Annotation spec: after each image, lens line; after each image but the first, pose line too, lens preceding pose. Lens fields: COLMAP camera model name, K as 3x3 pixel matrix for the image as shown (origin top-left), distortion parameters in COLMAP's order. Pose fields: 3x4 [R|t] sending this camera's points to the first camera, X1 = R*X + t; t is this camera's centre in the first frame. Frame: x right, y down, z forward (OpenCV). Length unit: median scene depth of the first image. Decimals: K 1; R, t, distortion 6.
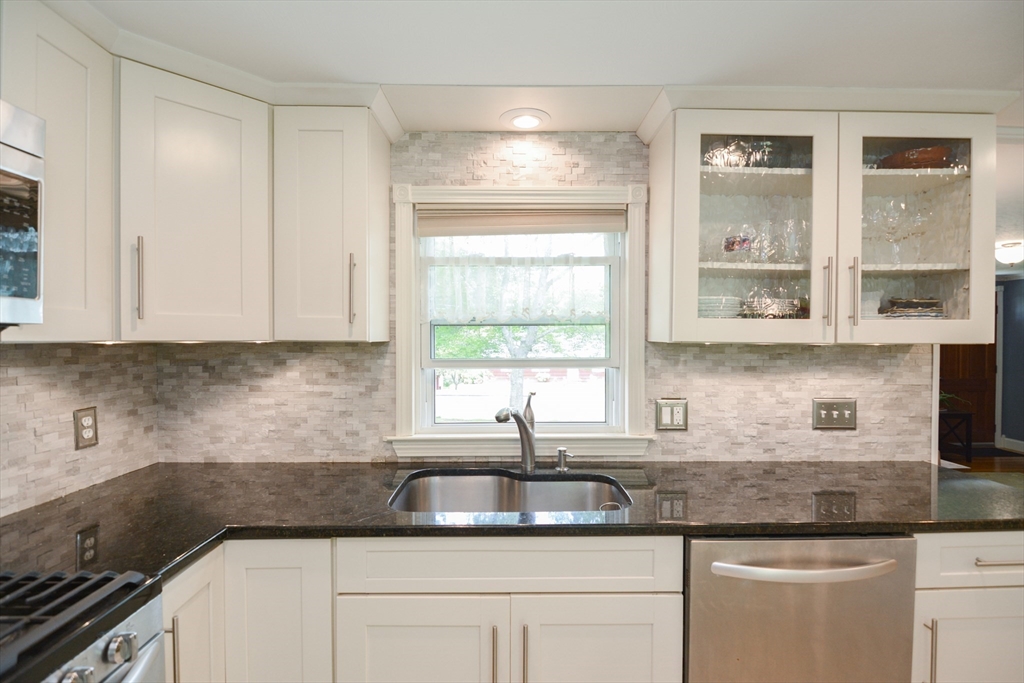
lens RADIAL K [[489.0, 0, 510.8], [0, 489.0, 342.0], [0, 0, 1]] dist [-0.003953, -0.007637]
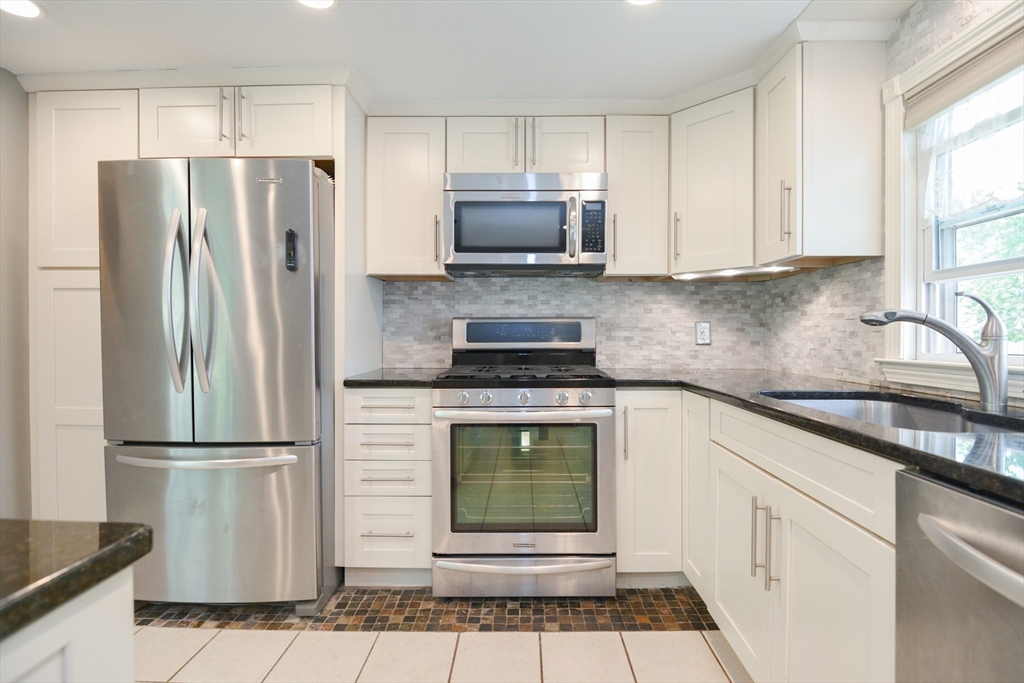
lens RADIAL K [[489.0, 0, 522.0], [0, 489.0, 337.2], [0, 0, 1]] dist [-0.003953, -0.007637]
pose [[-0.015789, 0.008473, -0.999839, 0.687520], [-0.008457, 0.999927, 0.008607, 0.151212], [0.999840, 0.008591, -0.015716, 0.332833]]
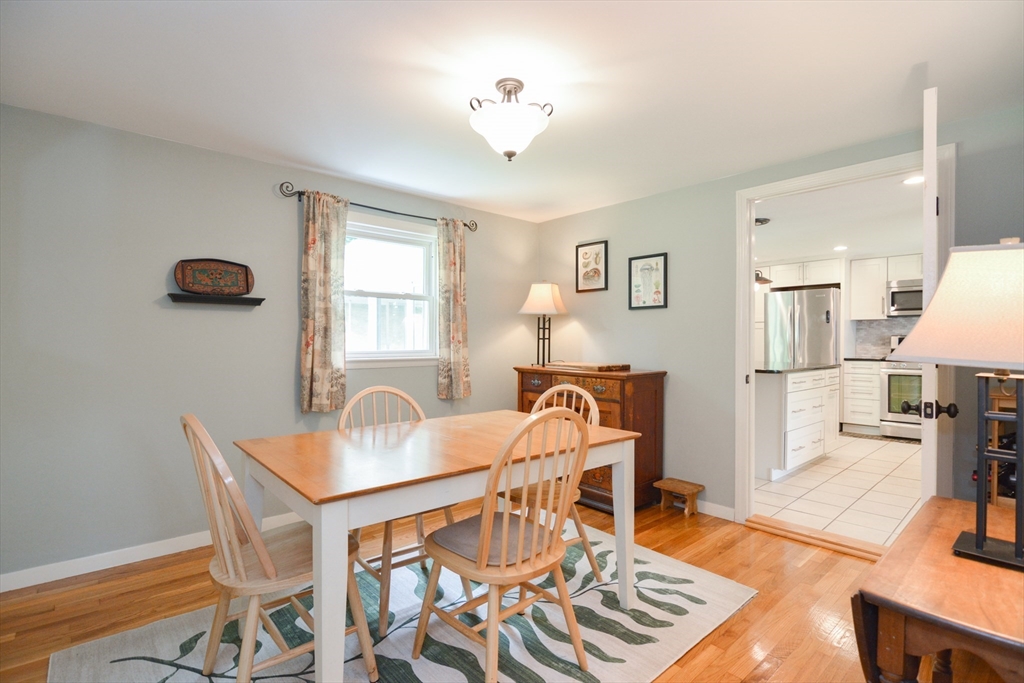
lens RADIAL K [[489.0, 0, 517.3], [0, 489.0, 345.7], [0, 0, 1]] dist [-0.003953, -0.007637]
pose [[-0.751040, 0.009049, -0.660194, 3.323472], [-0.001503, 0.999880, 0.015415, 0.131121], [0.660255, 0.012570, -0.750937, 0.905052]]
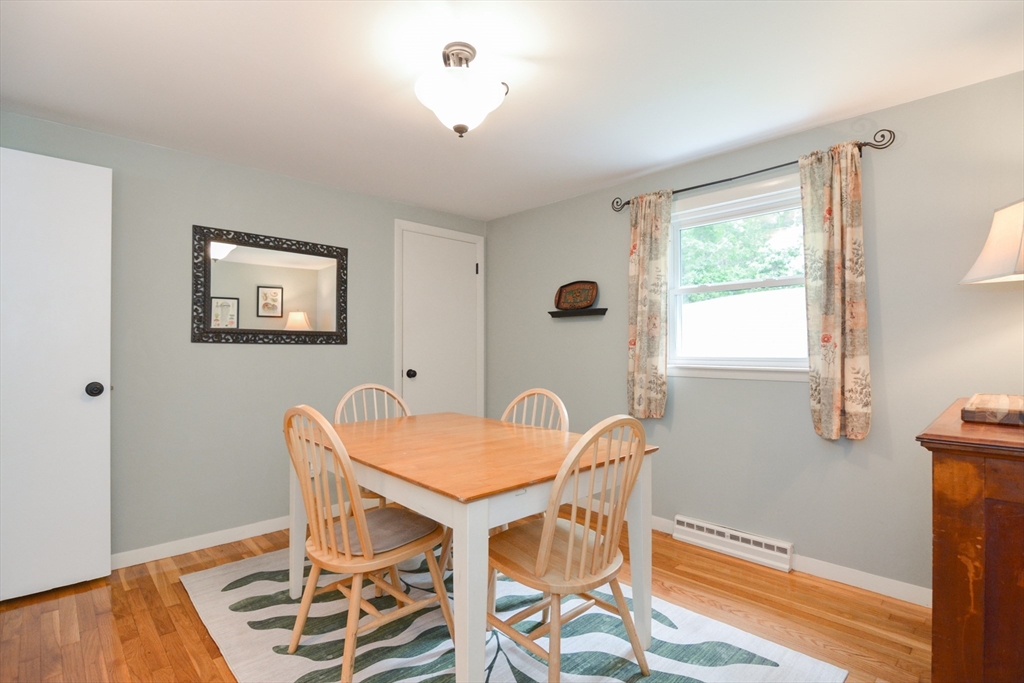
lens RADIAL K [[489.0, 0, 510.8], [0, 489.0, 347.6], [0, 0, 1]] dist [-0.003953, -0.007637]
pose [[-0.689406, 0.005976, 0.724350, 1.699423], [0.009074, 0.999959, 0.000387, 0.145832], [-0.724318, 0.006839, -0.689432, 0.637907]]
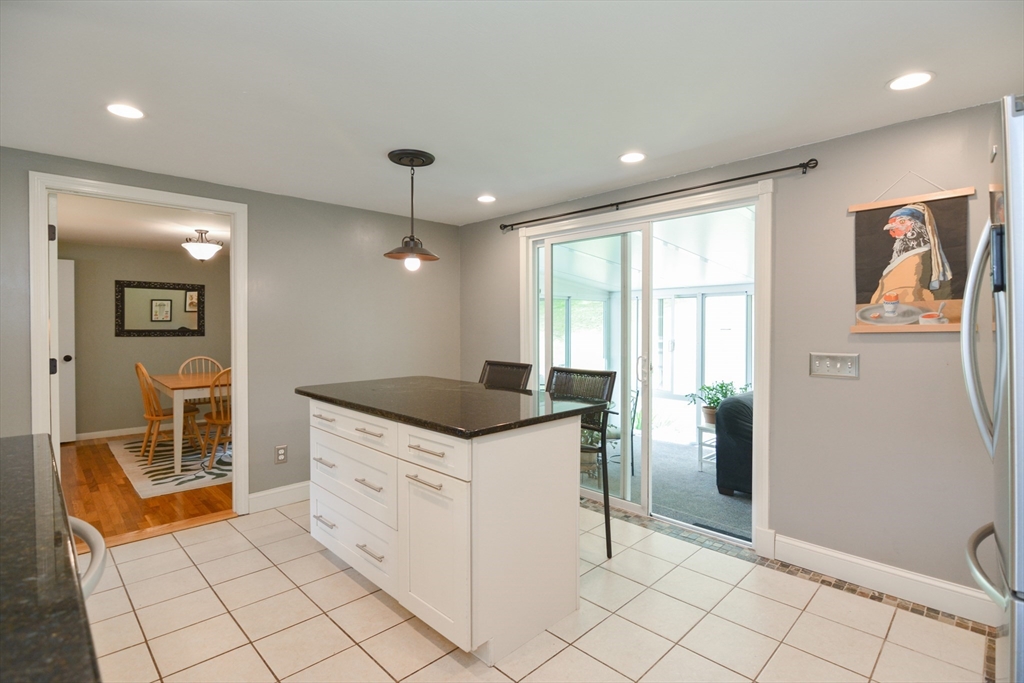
lens RADIAL K [[489.0, 0, 513.6], [0, 489.0, 332.9], [0, 0, 1]] dist [-0.003953, -0.007637]
pose [[-0.702859, -0.009234, 0.711269, -0.271278], [0.005784, 0.999808, 0.018696, 0.065869], [-0.711305, 0.017255, -0.702671, 0.682112]]
